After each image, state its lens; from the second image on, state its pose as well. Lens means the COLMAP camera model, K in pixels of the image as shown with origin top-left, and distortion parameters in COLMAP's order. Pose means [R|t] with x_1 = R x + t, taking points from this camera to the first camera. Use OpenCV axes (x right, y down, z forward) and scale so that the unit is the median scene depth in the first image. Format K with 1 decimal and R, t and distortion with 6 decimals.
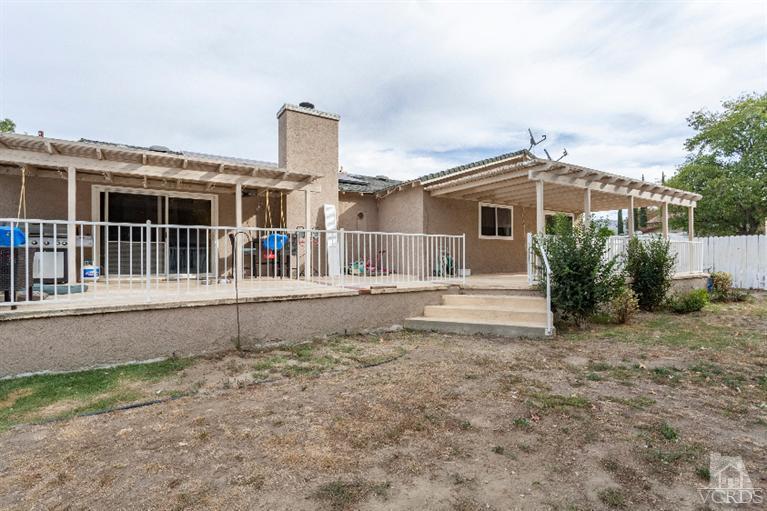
lens RADIAL K [[369.3, 0, 384.0], [0, 369.3, 256.4], [0, 0, 1]] dist [0.002834, 0.000218]
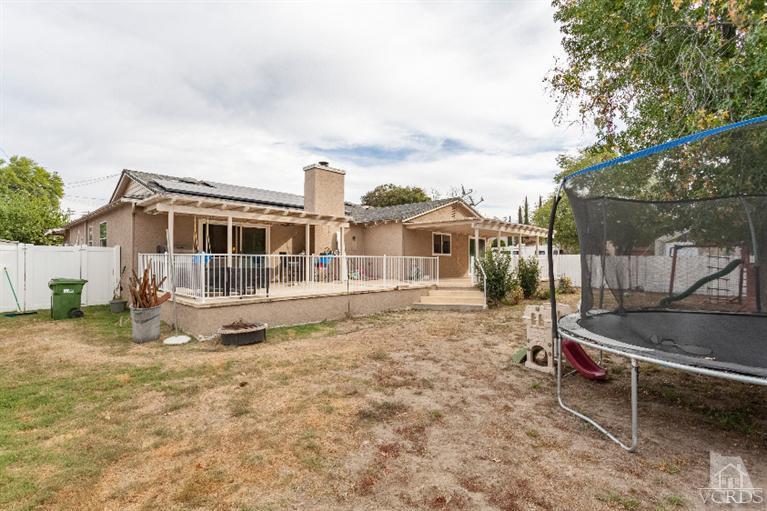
lens RADIAL K [[369.3, 0, 384.0], [0, 369.3, 256.4], [0, 0, 1]] dist [0.002834, 0.000218]
pose [[0.970269, 0.011867, 0.241740, -0.419007], [-0.009956, 0.999909, -0.009129, -0.037549], [-0.241826, 0.006451, 0.970298, -0.599204]]
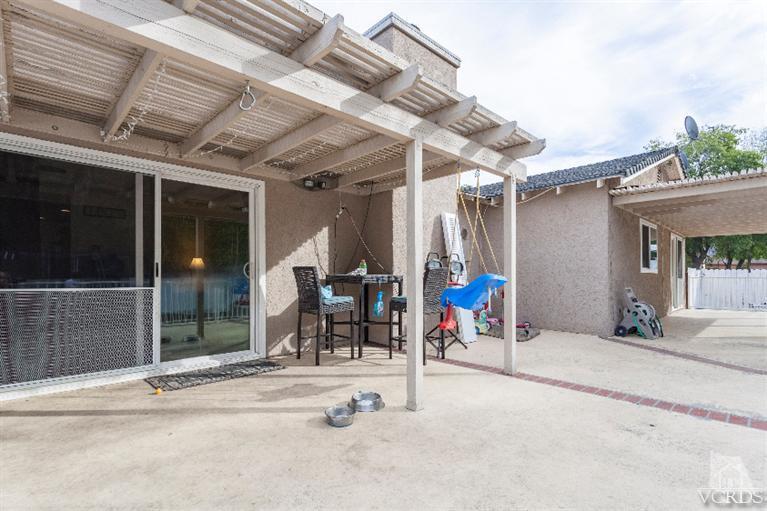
lens RADIAL K [[380.9, 0, 385.9], [0, 380.9, 285.4], [0, 0, 1]] dist [-0.002217, -0.000318]
pose [[0.979633, -0.002918, 0.200777, -0.453603], [-0.000590, 0.999848, 0.017408, -0.049984], [-0.200797, -0.017172, 0.979482, 0.565000]]
